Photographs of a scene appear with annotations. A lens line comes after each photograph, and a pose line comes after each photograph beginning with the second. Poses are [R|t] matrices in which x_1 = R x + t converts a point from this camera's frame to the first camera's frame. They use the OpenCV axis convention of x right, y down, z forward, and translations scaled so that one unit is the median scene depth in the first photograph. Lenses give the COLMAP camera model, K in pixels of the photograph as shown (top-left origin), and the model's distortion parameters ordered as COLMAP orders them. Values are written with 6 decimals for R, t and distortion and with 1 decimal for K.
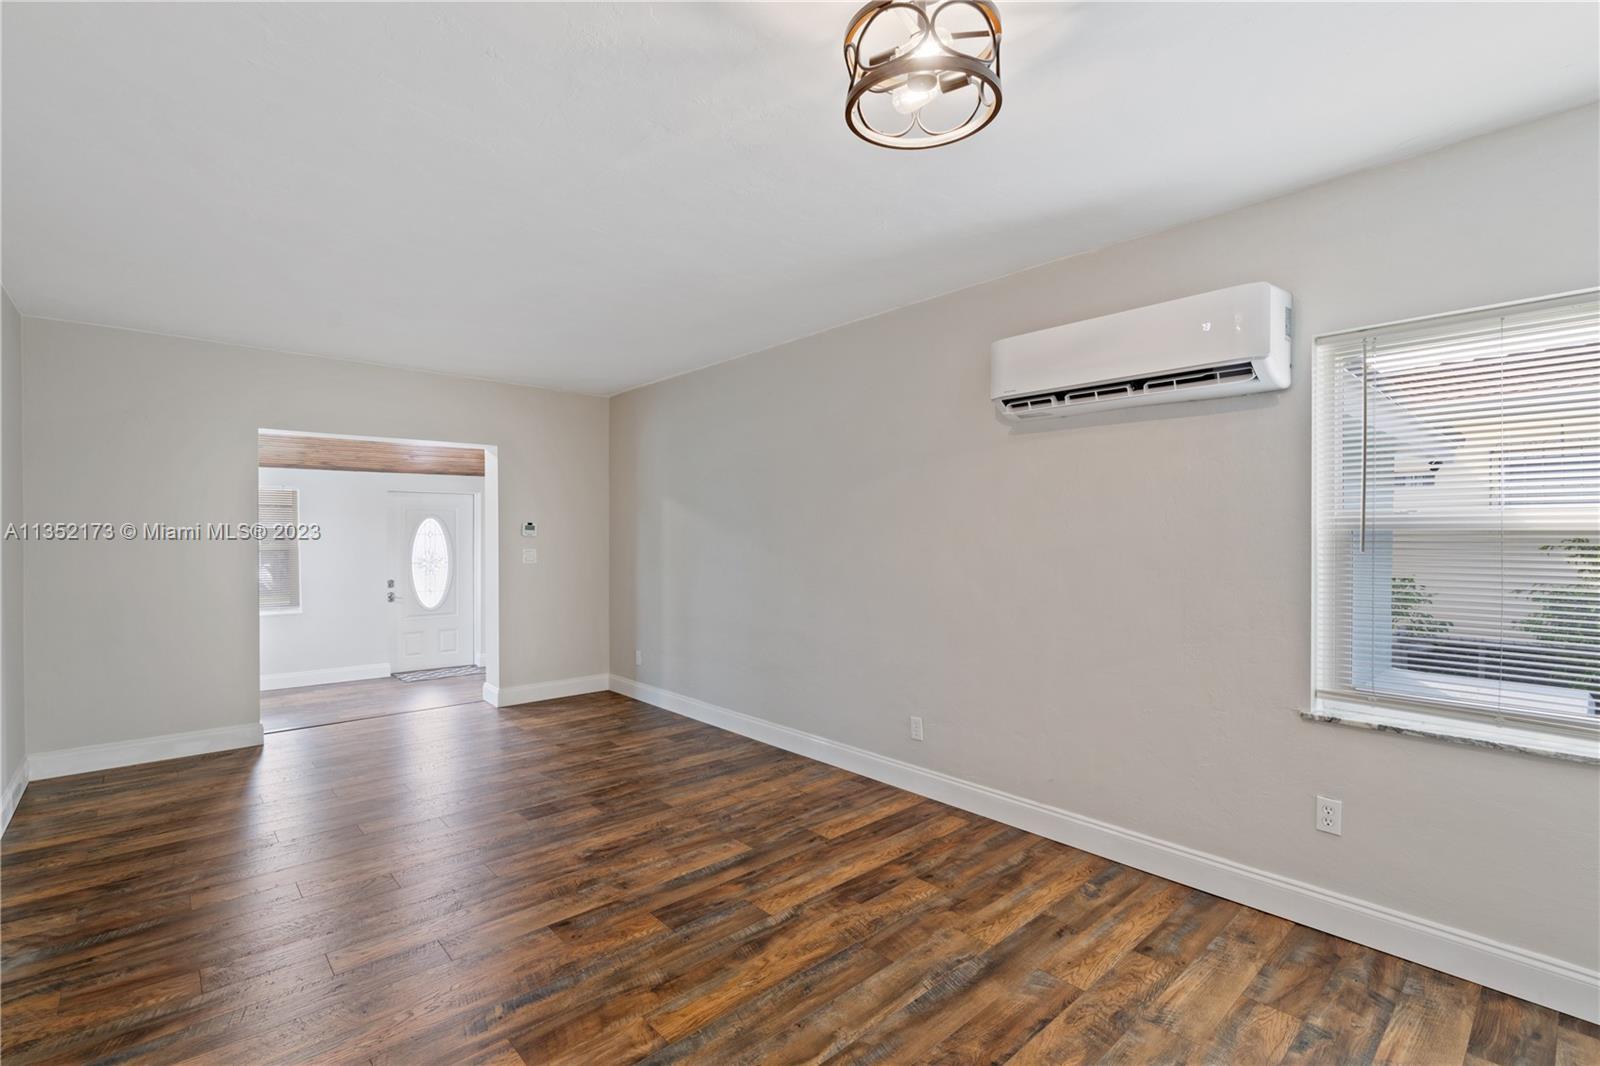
lens RADIAL K [[725.5, 0, 806.1], [0, 725.5, 539.7], [0, 0, 1]] dist [-0.008673, 0.001021]
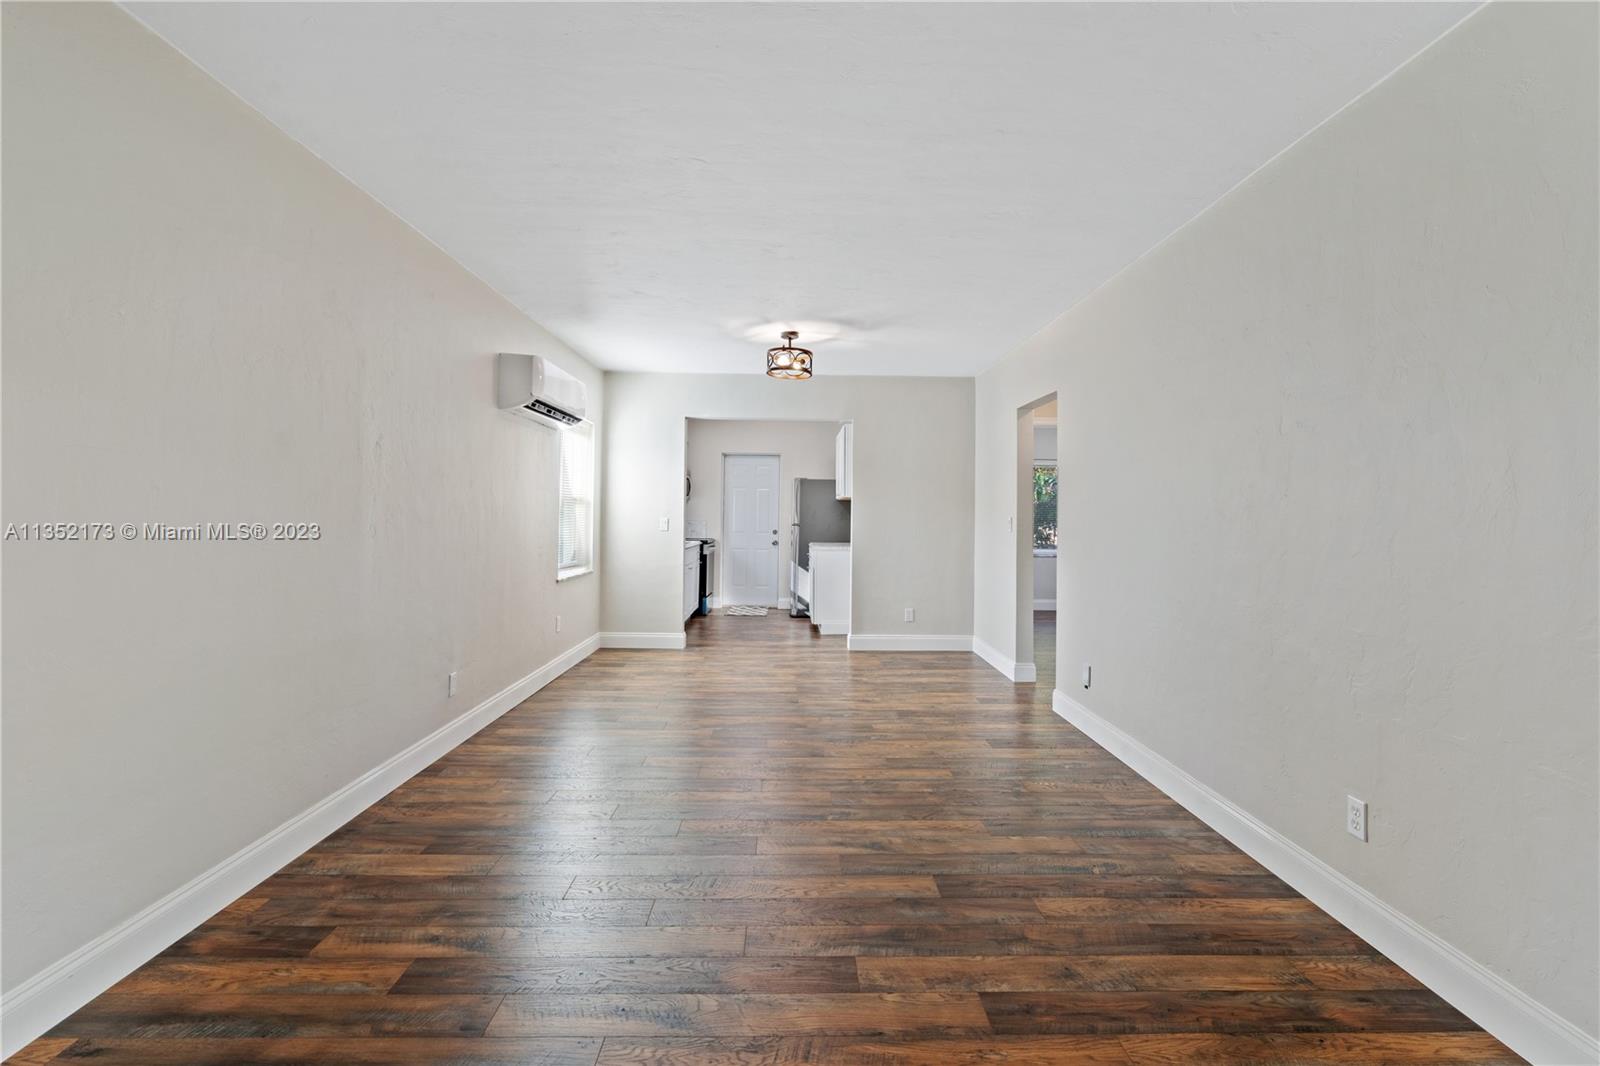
lens RADIAL K [[745.8, 0, 806.5], [0, 745.8, 509.5], [0, 0, 1]] dist [-0.003663, 0.000011]
pose [[-0.753680, -0.002712, 0.657236, -1.188034], [-0.006123, 0.999977, -0.002895, 0.026391], [-0.657213, -0.006207, -0.753680, 1.942477]]
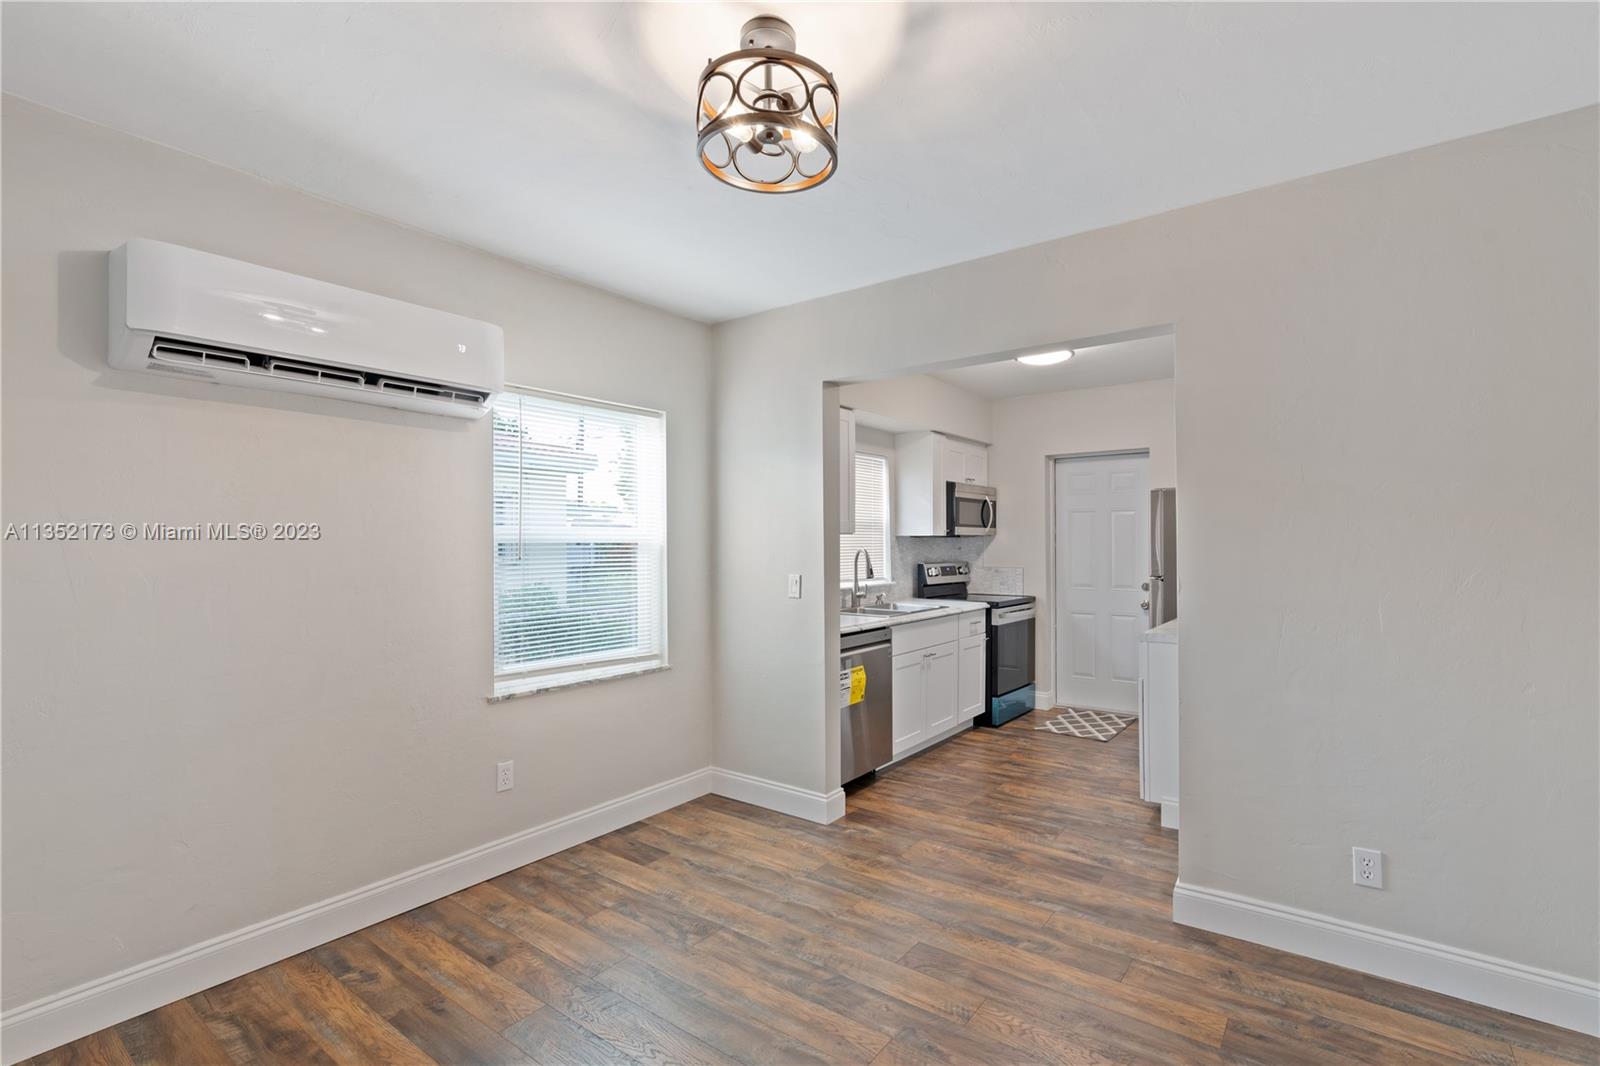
lens RADIAL K [[735.7, 0, 805.8], [0, 735.7, 541.1], [0, 0, 1]] dist [-0.000104, 0.000377]
pose [[-0.190391, 0.002938, 0.981704, -0.521261], [0.011443, 0.999934, -0.000773, -0.007950], [-0.981642, 0.011087, -0.190412, 0.638506]]
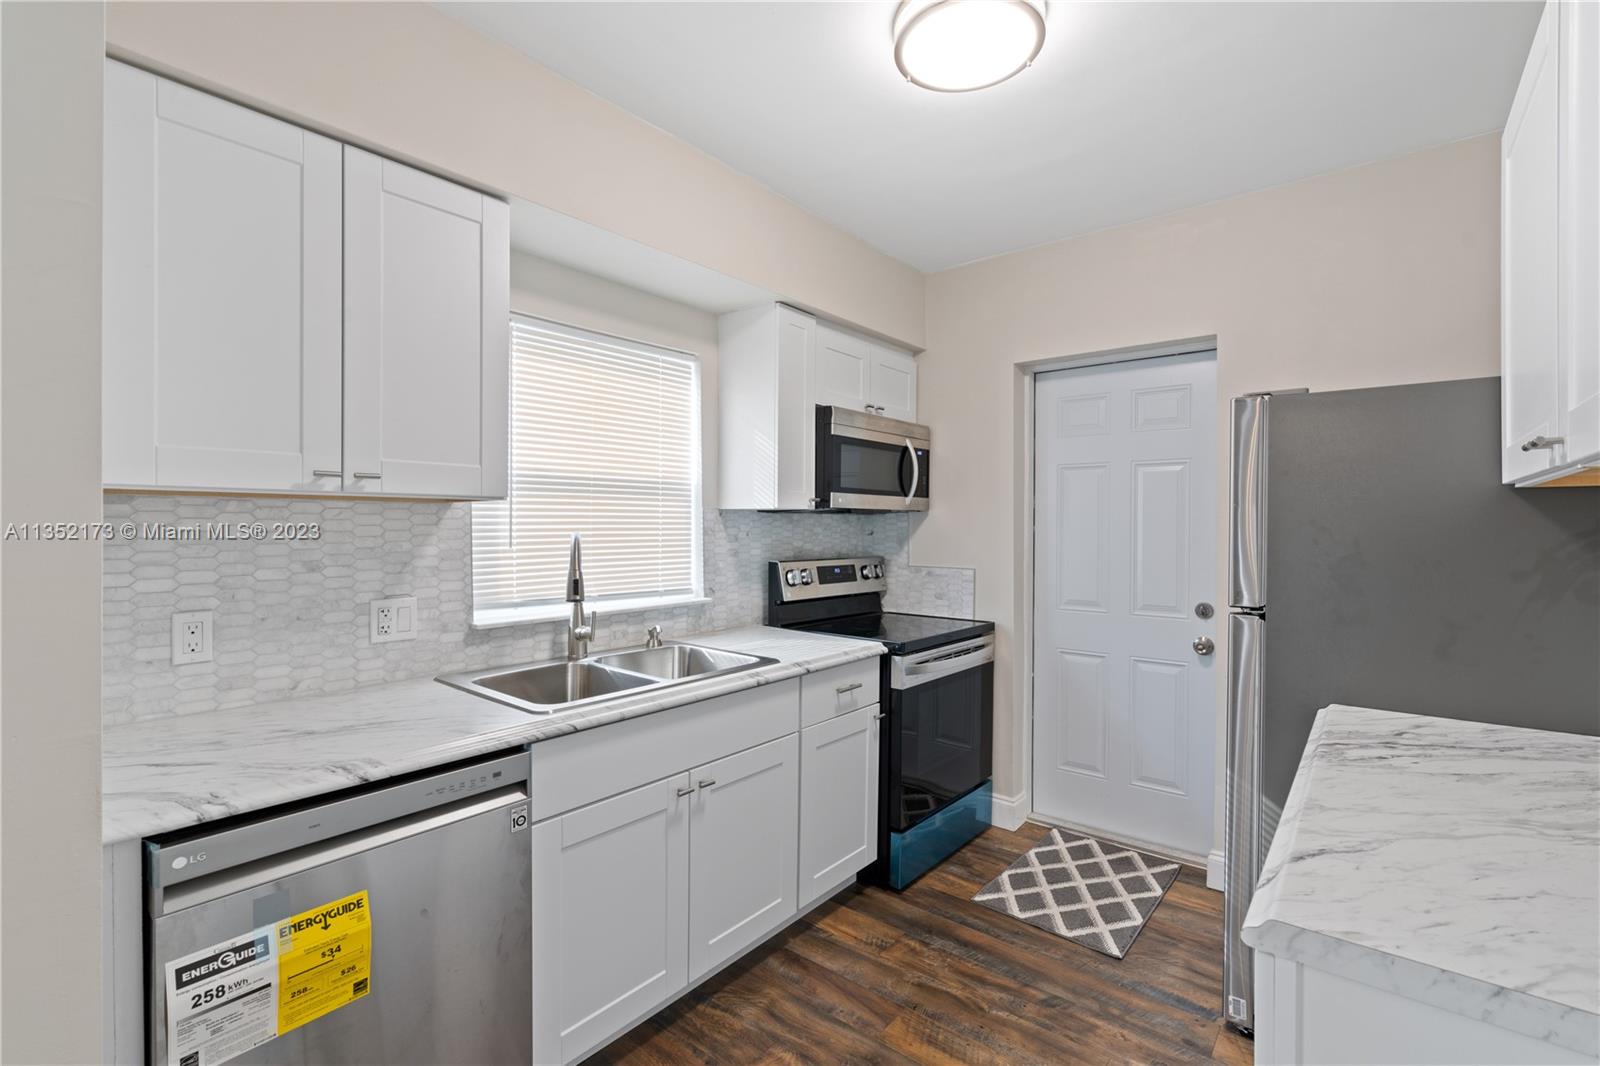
lens RADIAL K [[727.8, 0, 802.5], [0, 727.8, 530.9], [0, 0, 1]] dist [-0.001700, 0.000787]
pose [[-0.153141, -0.009174, 0.988162, 0.357021], [0.005048, 0.999937, 0.010065, 0.000029], [-0.988191, 0.006529, -0.153085, 0.055378]]
